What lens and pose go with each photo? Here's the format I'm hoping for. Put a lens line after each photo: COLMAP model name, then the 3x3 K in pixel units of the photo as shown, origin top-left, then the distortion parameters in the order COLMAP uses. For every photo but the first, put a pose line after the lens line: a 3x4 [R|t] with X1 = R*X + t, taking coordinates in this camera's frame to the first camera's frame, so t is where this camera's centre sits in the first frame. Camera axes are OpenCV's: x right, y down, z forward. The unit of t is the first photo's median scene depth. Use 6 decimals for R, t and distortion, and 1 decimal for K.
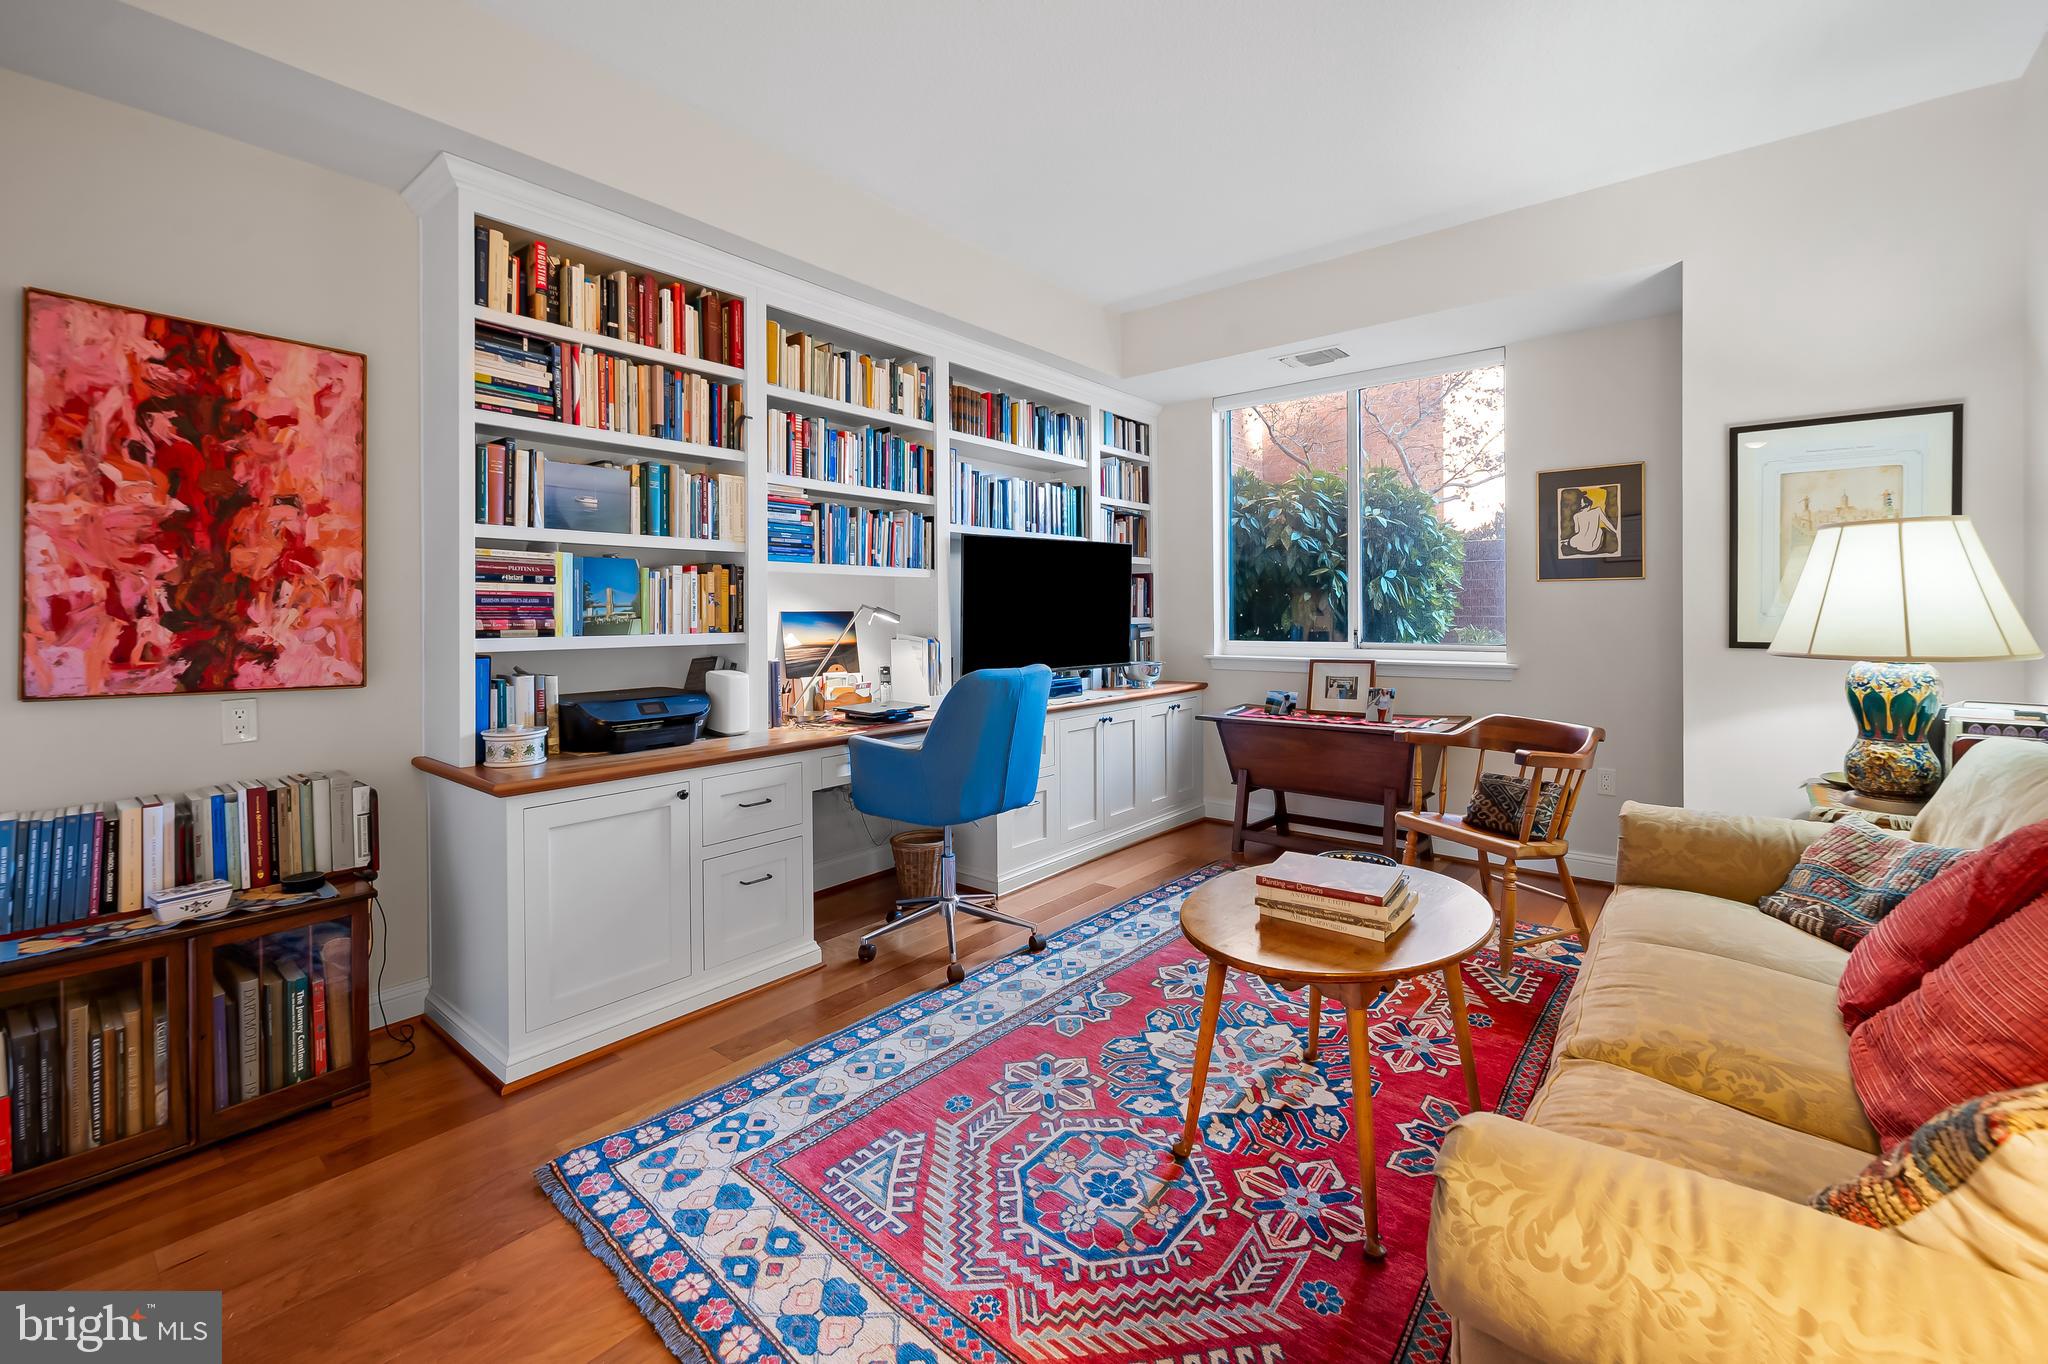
lens RADIAL K [[861.5, 0, 1035.5], [0, 861.5, 611.5], [0, 0, 1]] dist [-0.001243, 0.000401]
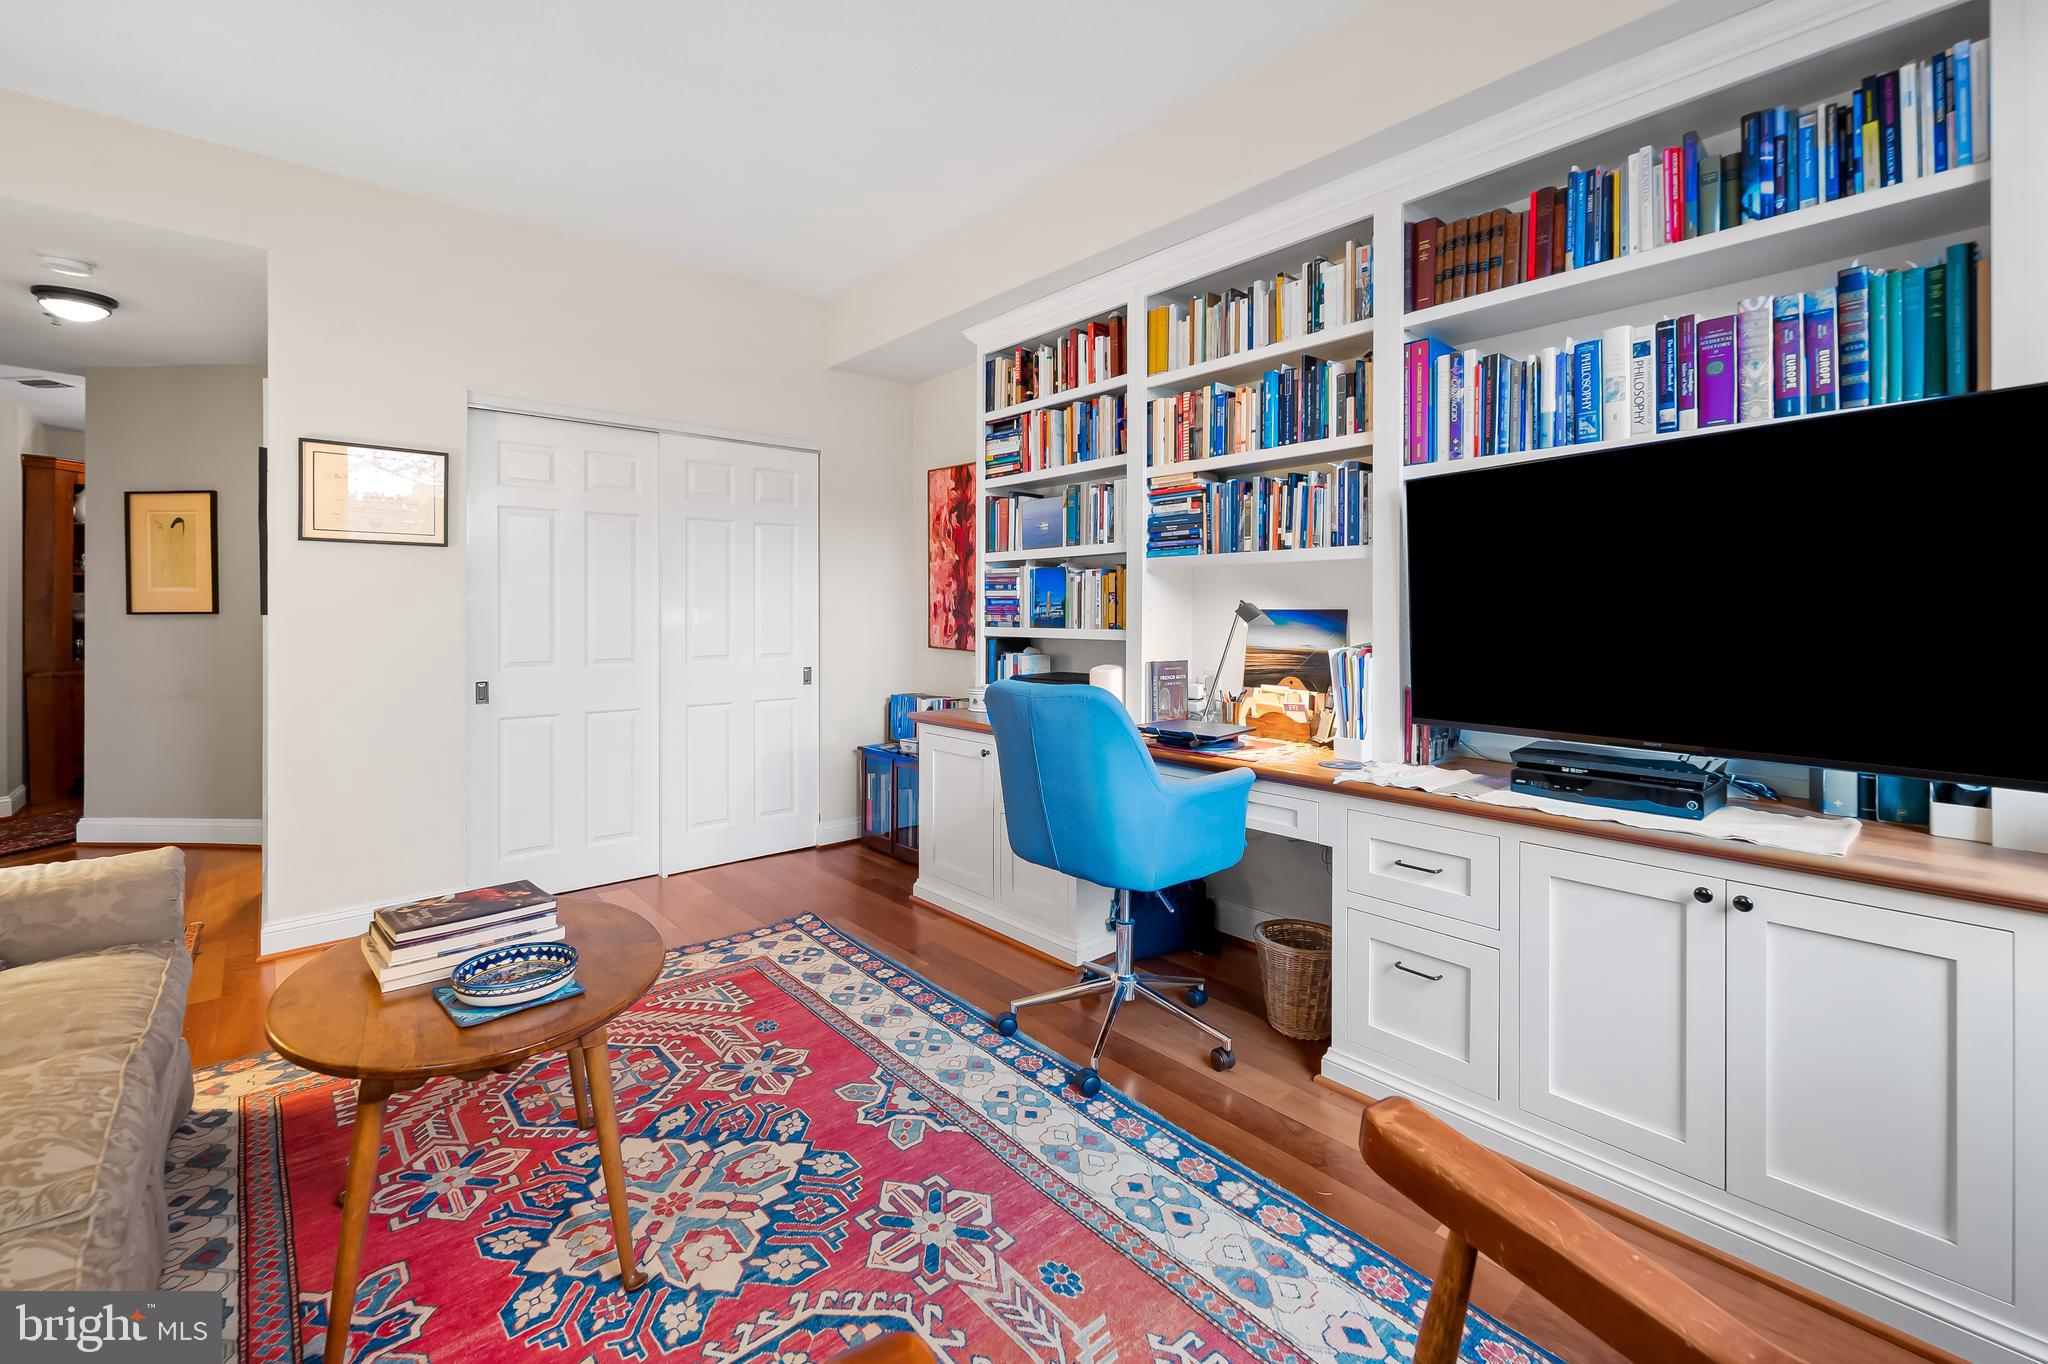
lens RADIAL K [[861.5, 0, 1035.5], [0, 861.5, 611.5], [0, 0, 1]] dist [-0.001243, 0.000401]
pose [[-0.161774, 0.002573, -0.986824, 0.809386], [-0.000683, 0.999996, 0.002719, -0.000374], [0.986828, 0.001114, -0.161772, 1.240219]]
